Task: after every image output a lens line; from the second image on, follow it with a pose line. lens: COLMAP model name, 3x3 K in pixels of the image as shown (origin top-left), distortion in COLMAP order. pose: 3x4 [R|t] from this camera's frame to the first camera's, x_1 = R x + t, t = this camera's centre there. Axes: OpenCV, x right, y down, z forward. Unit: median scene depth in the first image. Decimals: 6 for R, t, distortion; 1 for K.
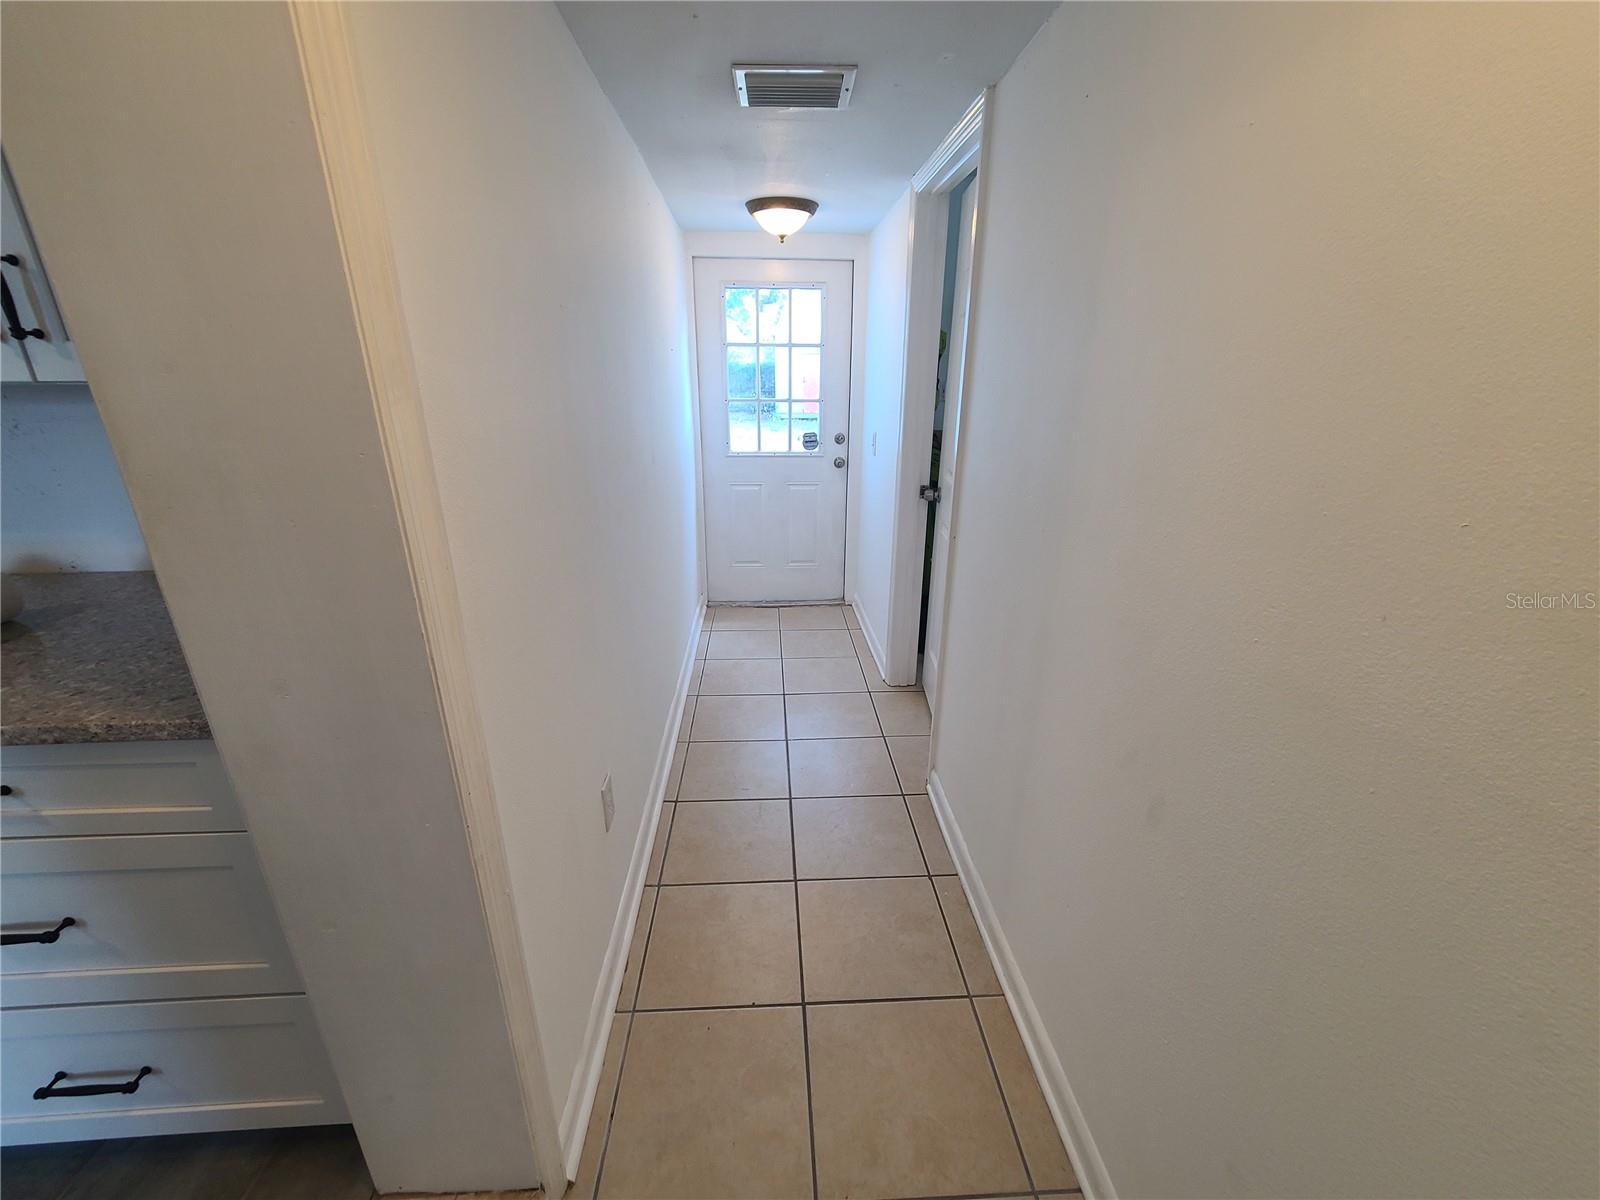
lens RADIAL K [[648.3, 0, 795.5], [0, 648.3, 605.2], [0, 0, 1]] dist [0.001598, 0.000046]
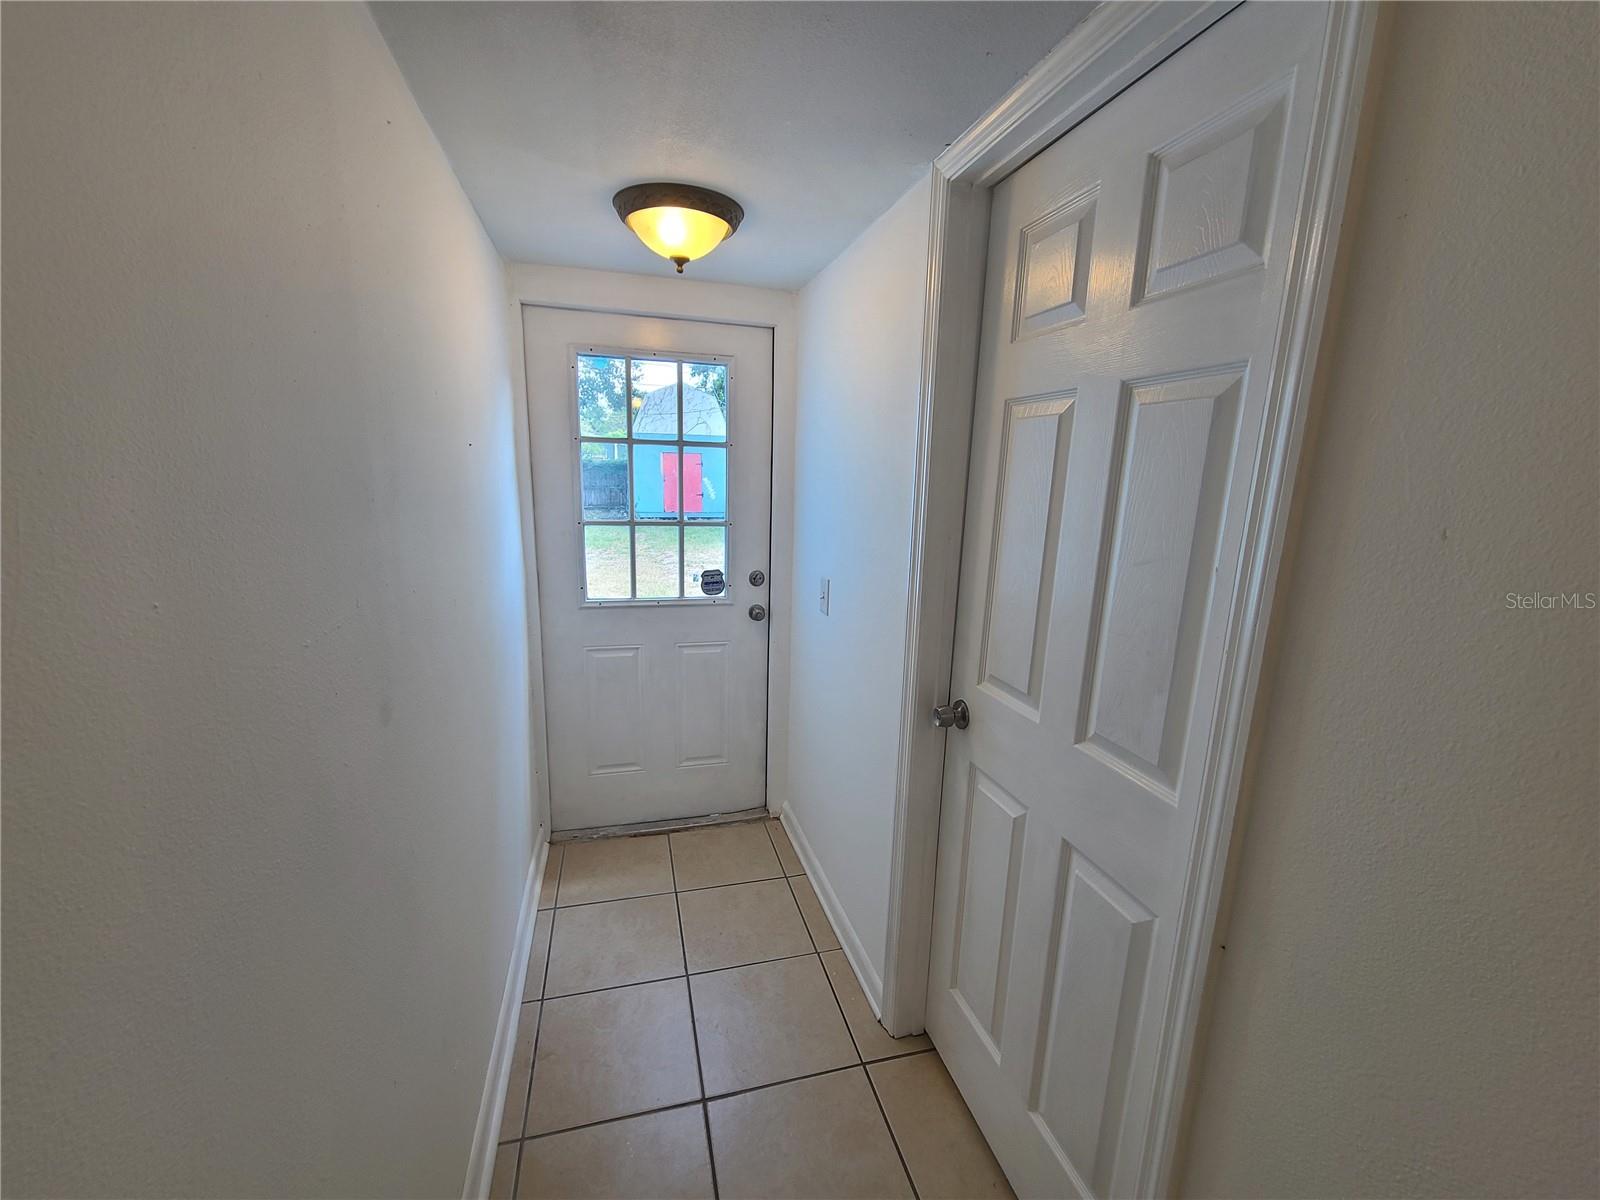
lens RADIAL K [[648.3, 0, 795.5], [0, 648.3, 605.2], [0, 0, 1]] dist [0.001598, 0.000046]
pose [[0.976659, -0.023305, 0.213527, -0.036800], [0.052875, 0.989591, -0.133843, -0.135561], [-0.208185, 0.142009, 0.967725, 0.339924]]
